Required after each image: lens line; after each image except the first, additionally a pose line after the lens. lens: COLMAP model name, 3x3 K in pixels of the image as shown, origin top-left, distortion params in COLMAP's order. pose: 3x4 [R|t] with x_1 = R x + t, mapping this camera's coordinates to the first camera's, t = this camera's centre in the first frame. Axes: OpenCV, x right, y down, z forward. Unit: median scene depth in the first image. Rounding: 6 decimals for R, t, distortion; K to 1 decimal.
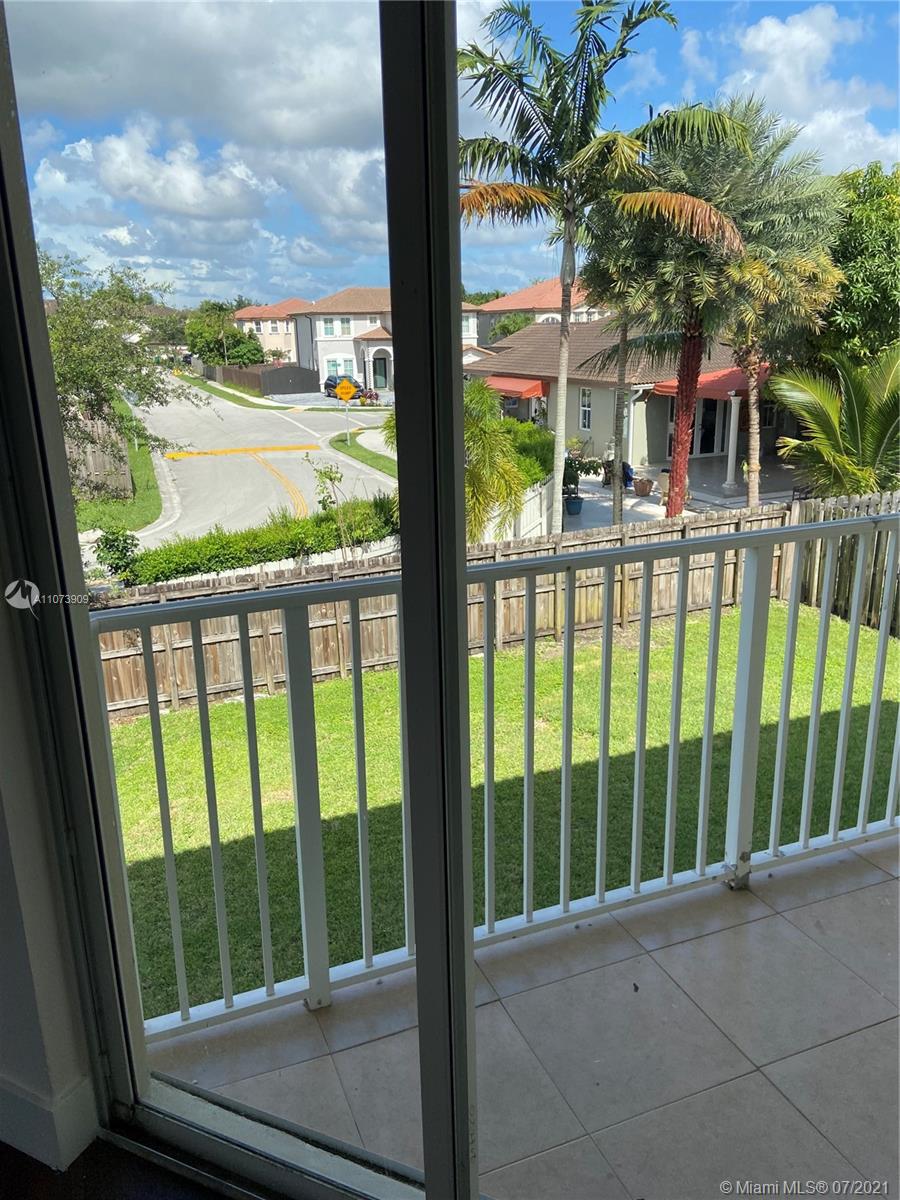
lens RADIAL K [[905.4, 0, 453.3], [0, 905.4, 585.7], [0, 0, 1]] dist [0.128740, -0.163913]
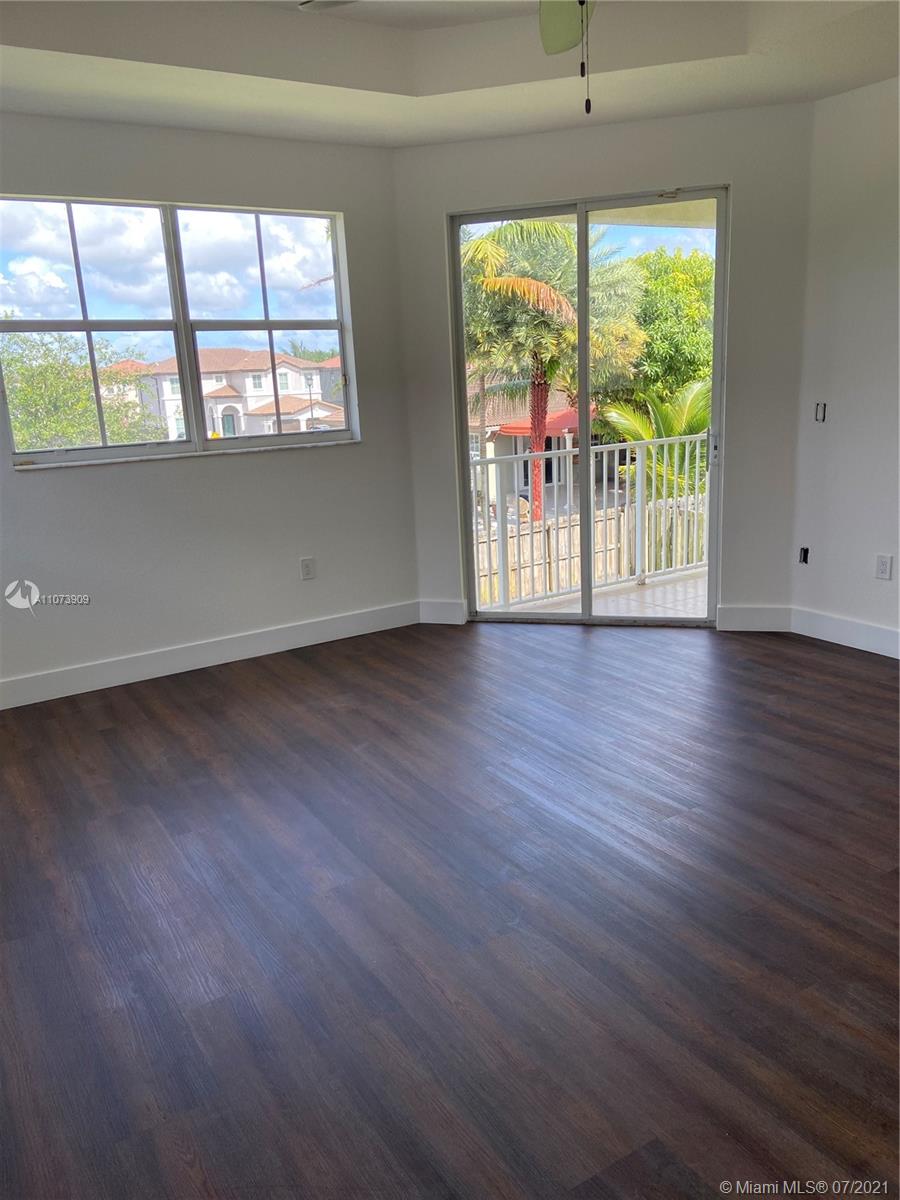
lens RADIAL K [[905.4, 0, 453.3], [0, 905.4, 585.7], [0, 0, 1]] dist [0.128740, -0.163913]
pose [[0.982493, -0.070341, 0.172510, -0.106575], [0.079888, 0.995597, -0.049027, 0.067737], [-0.168302, 0.061950, 0.983787, -0.233706]]
